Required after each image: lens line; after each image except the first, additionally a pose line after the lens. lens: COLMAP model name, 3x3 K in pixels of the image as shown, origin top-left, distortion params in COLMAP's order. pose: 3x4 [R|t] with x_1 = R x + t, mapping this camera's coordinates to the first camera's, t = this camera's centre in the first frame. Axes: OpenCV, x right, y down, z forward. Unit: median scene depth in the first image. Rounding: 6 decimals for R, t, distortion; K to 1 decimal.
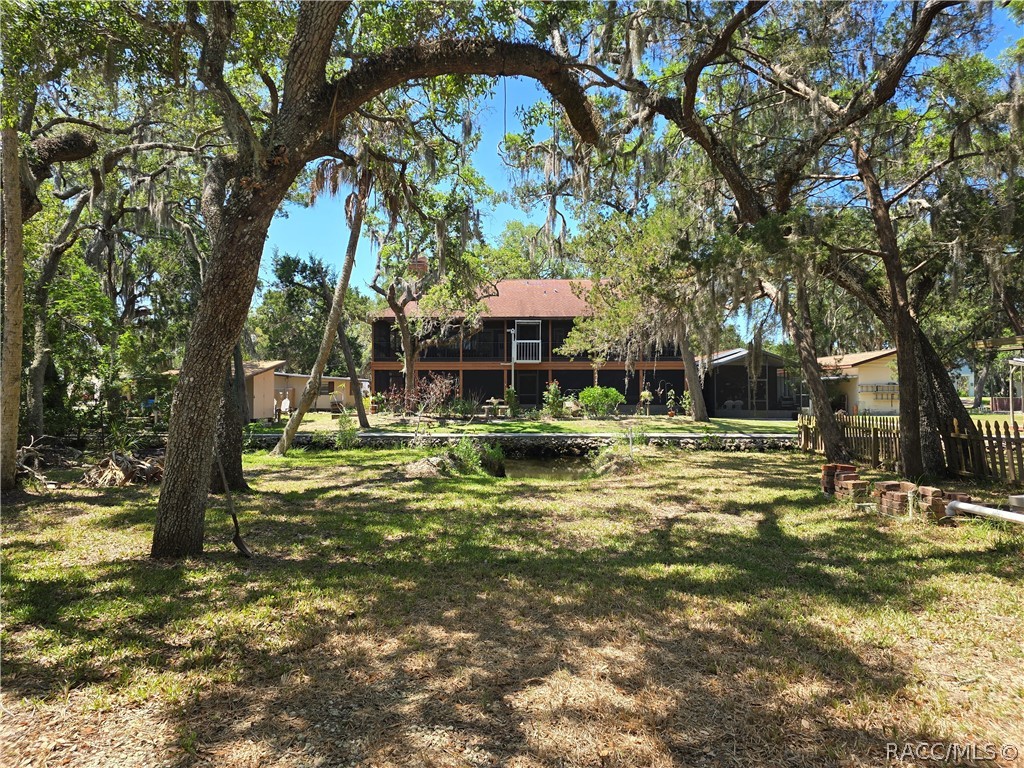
lens RADIAL K [[684.0, 0, 509.0], [0, 684.0, 376.4], [0, 0, 1]] dist [0.063732, -0.056803]
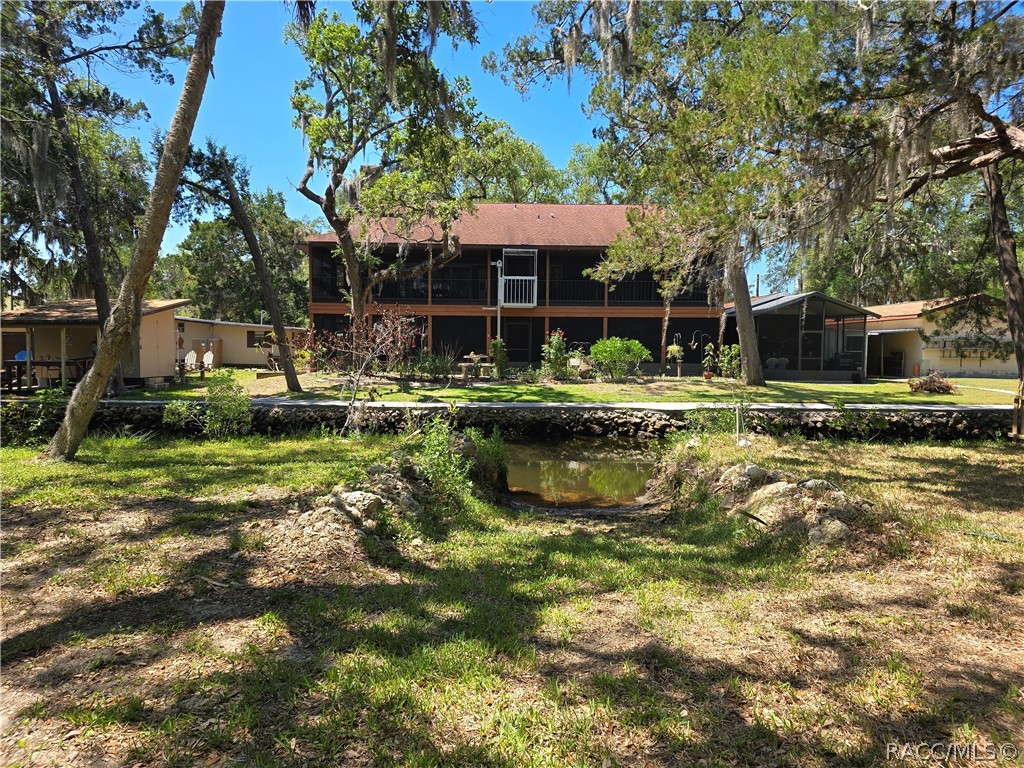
lens RADIAL K [[692.8, 0, 512.0], [0, 692.8, 384.0], [0, 0, 1]] dist [0.066868, -0.060266]
pose [[0.998876, 0.005825, 0.047045, -0.033703], [-0.009204, 0.997368, 0.071922, 0.022953], [-0.046502, -0.072274, 0.996300, 0.506105]]
